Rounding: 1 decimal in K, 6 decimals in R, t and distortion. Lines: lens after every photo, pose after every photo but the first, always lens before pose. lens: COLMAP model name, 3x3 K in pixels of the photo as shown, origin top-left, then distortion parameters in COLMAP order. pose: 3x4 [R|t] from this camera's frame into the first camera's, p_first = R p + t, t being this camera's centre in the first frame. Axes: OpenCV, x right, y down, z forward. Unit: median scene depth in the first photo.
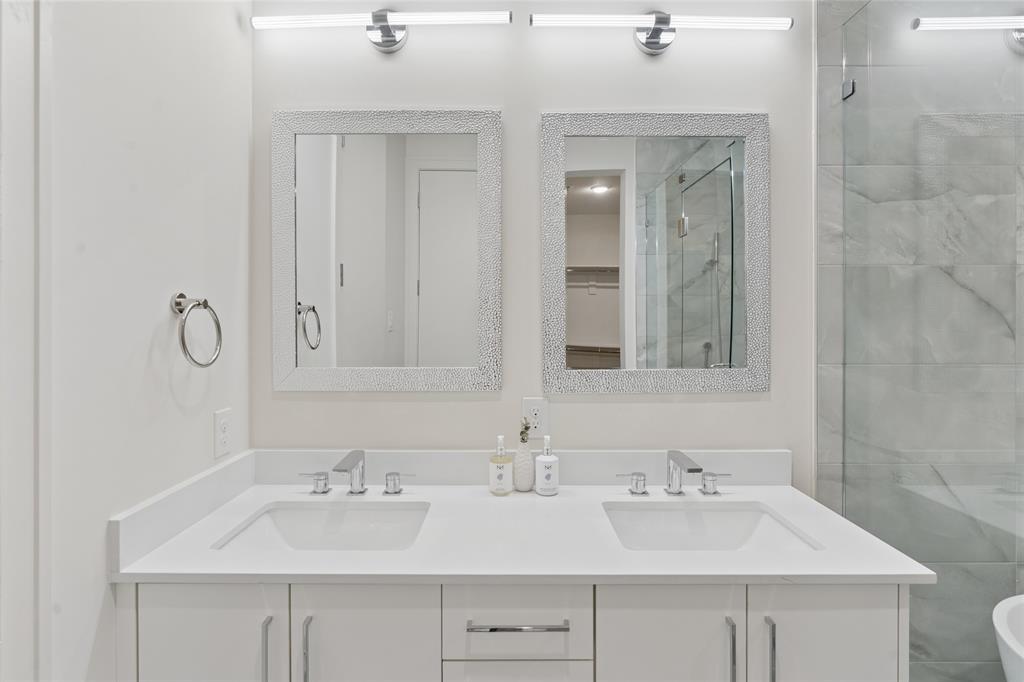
lens RADIAL K [[534.4, 0, 504.6], [0, 534.4, 324.2], [0, 0, 1]] dist [-0.001077, 0.000244]
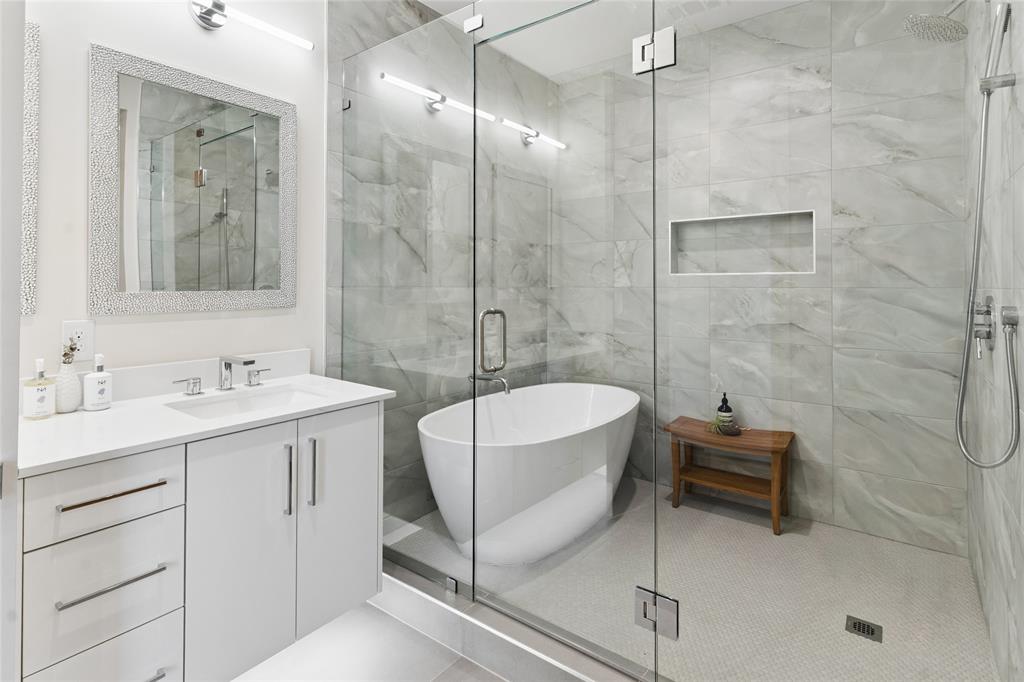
lens RADIAL K [[523.9, 0, 509.4], [0, 523.9, 274.5], [0, 0, 1]] dist [0.002609, 0.000104]
pose [[0.600761, 0.021120, 0.799150, -0.249422], [0.001379, 0.999622, -0.027455, 0.080422], [-0.799428, 0.017597, 0.600504, -0.243879]]
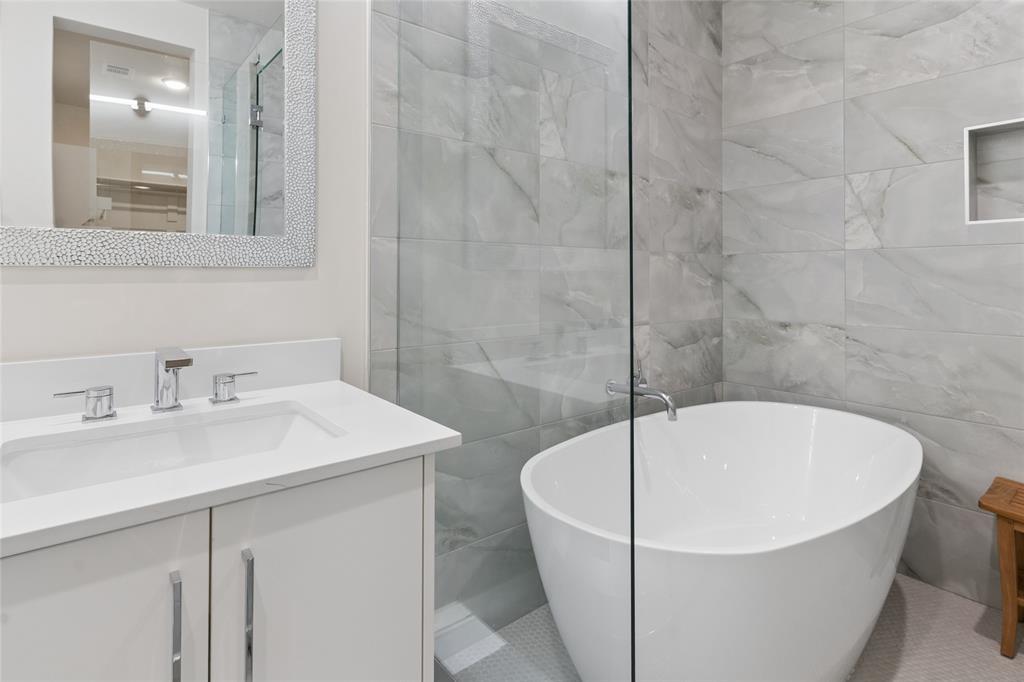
lens RADIAL K [[523.9, 0, 509.4], [0, 523.9, 274.5], [0, 0, 1]] dist [0.002609, 0.000104]
pose [[0.774951, 0.006714, 0.631985, 0.224007], [0.001669, 0.999918, -0.012669, 0.148135], [-0.632019, 0.010873, 0.774877, 0.200326]]
